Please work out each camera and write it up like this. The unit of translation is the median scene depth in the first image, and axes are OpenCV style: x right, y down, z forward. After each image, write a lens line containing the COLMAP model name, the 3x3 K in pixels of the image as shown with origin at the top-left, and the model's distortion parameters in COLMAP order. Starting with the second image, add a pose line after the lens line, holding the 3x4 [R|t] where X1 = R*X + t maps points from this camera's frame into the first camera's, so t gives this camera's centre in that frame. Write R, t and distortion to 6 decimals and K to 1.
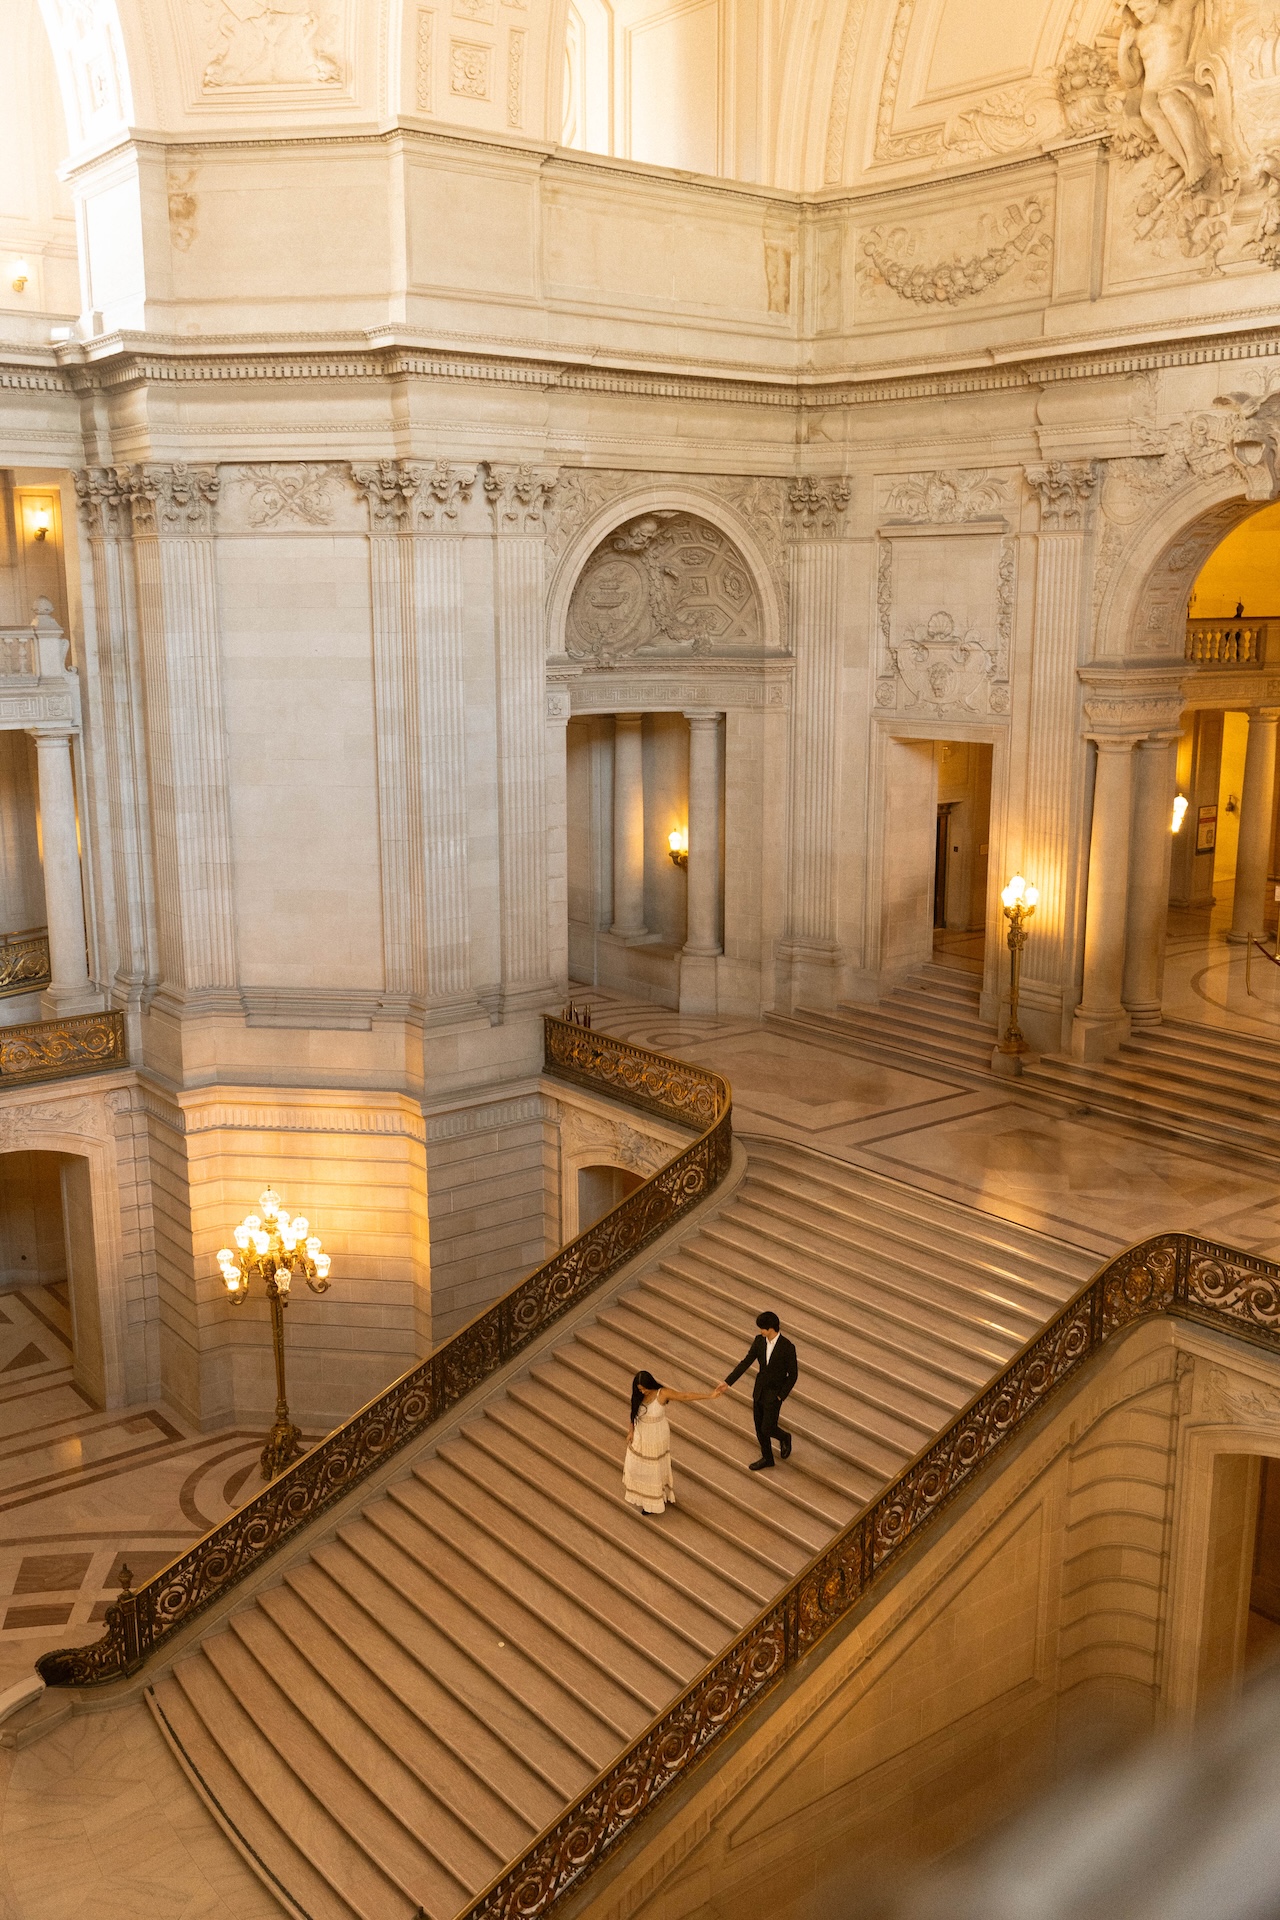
lens RADIAL K [[1712.9, 0, 640.5], [0, 1712.9, 960.8], [0, 0, 1]] dist [0.002473, 0.002977]
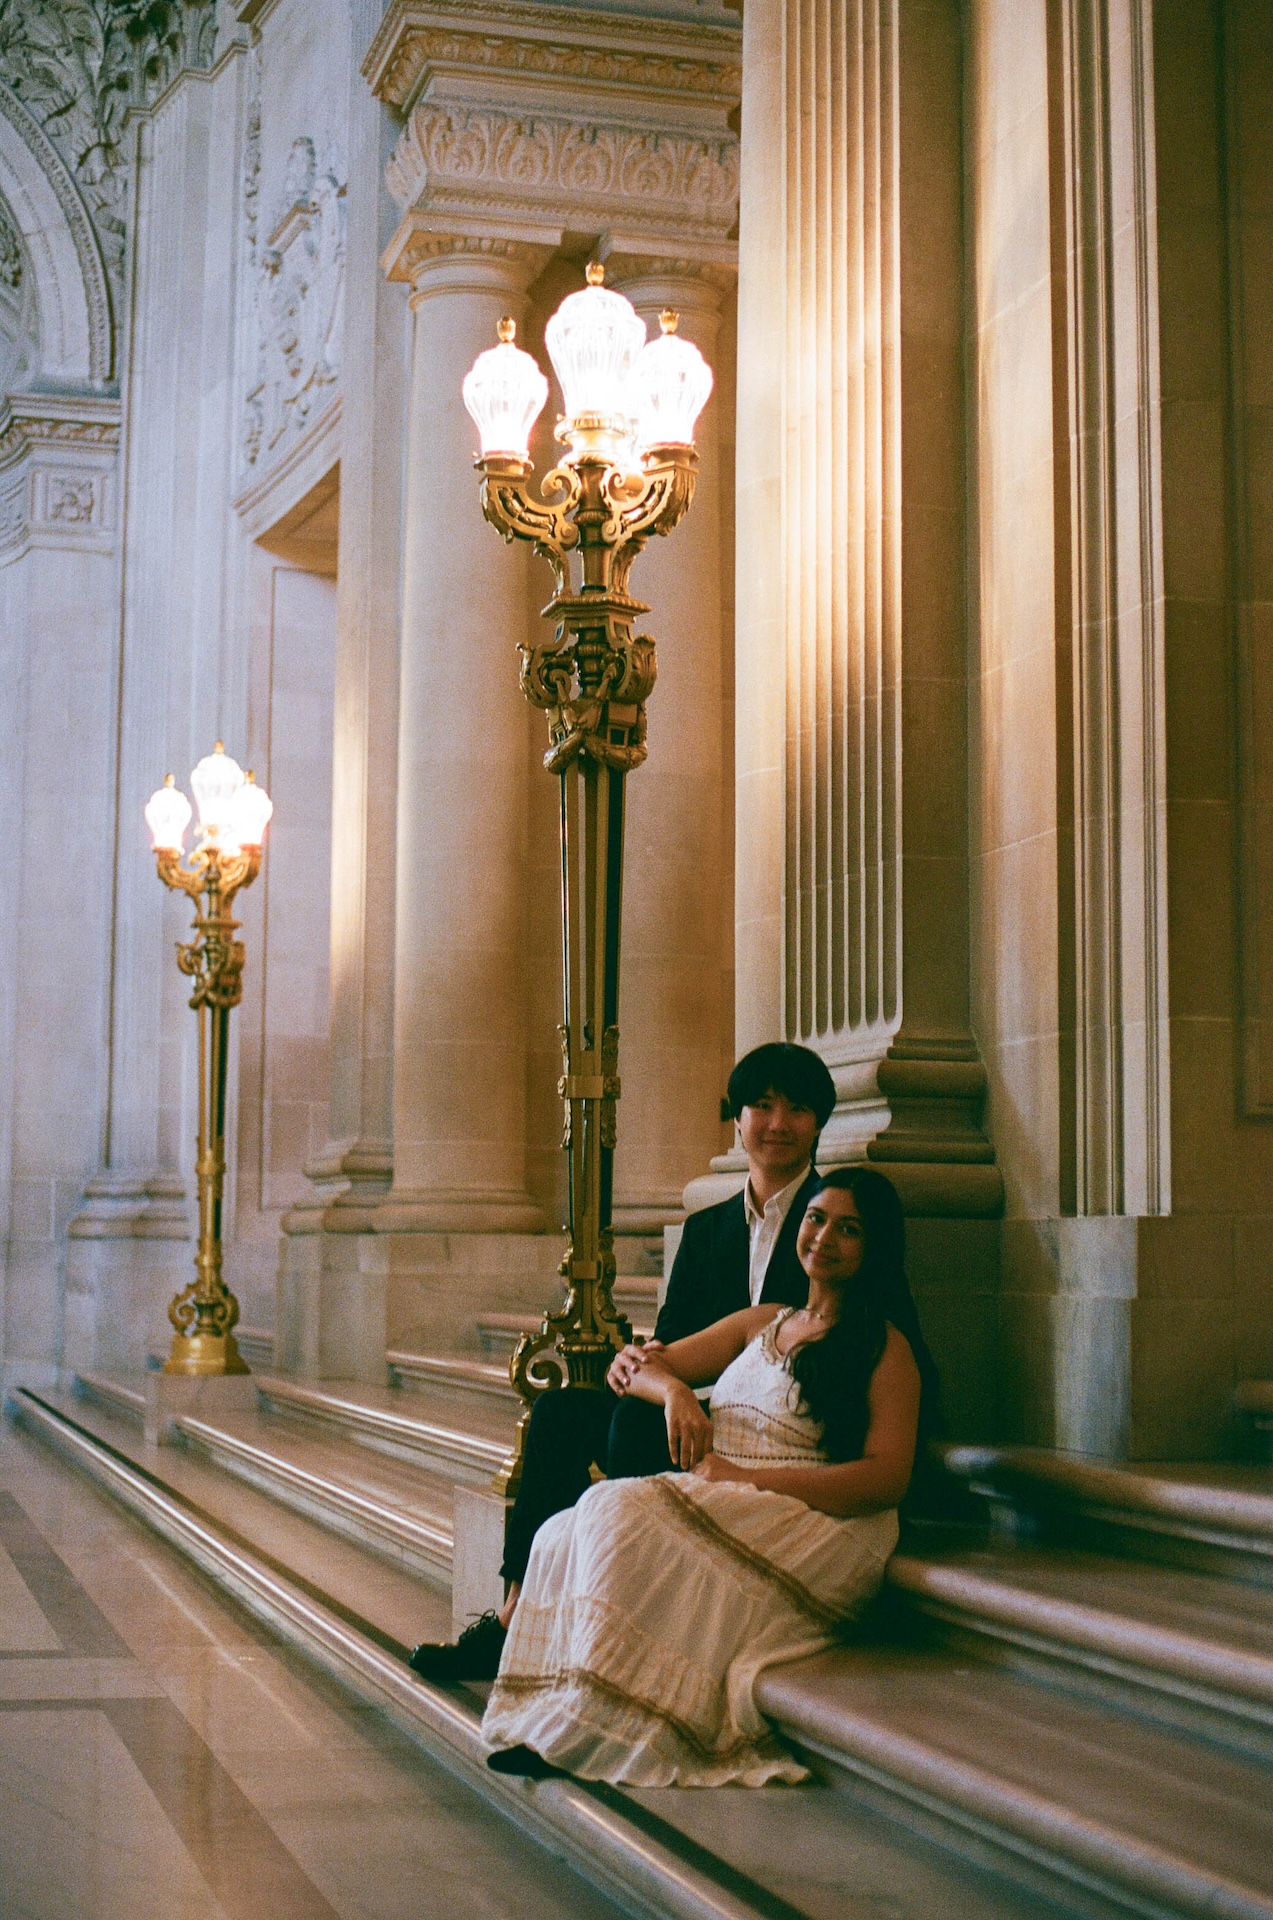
lens RADIAL K [[2846.2, 0, 610.6], [0, 2846.2, 920.9], [0, 0, 1]] dist [-0.108149, -0.009448]
pose [[0.925745, -0.031546, -0.376831, 0.422867], [-0.092024, 0.947763, -0.305412, 0.109298], [0.366781, 0.317411, 0.874484, 0.546003]]
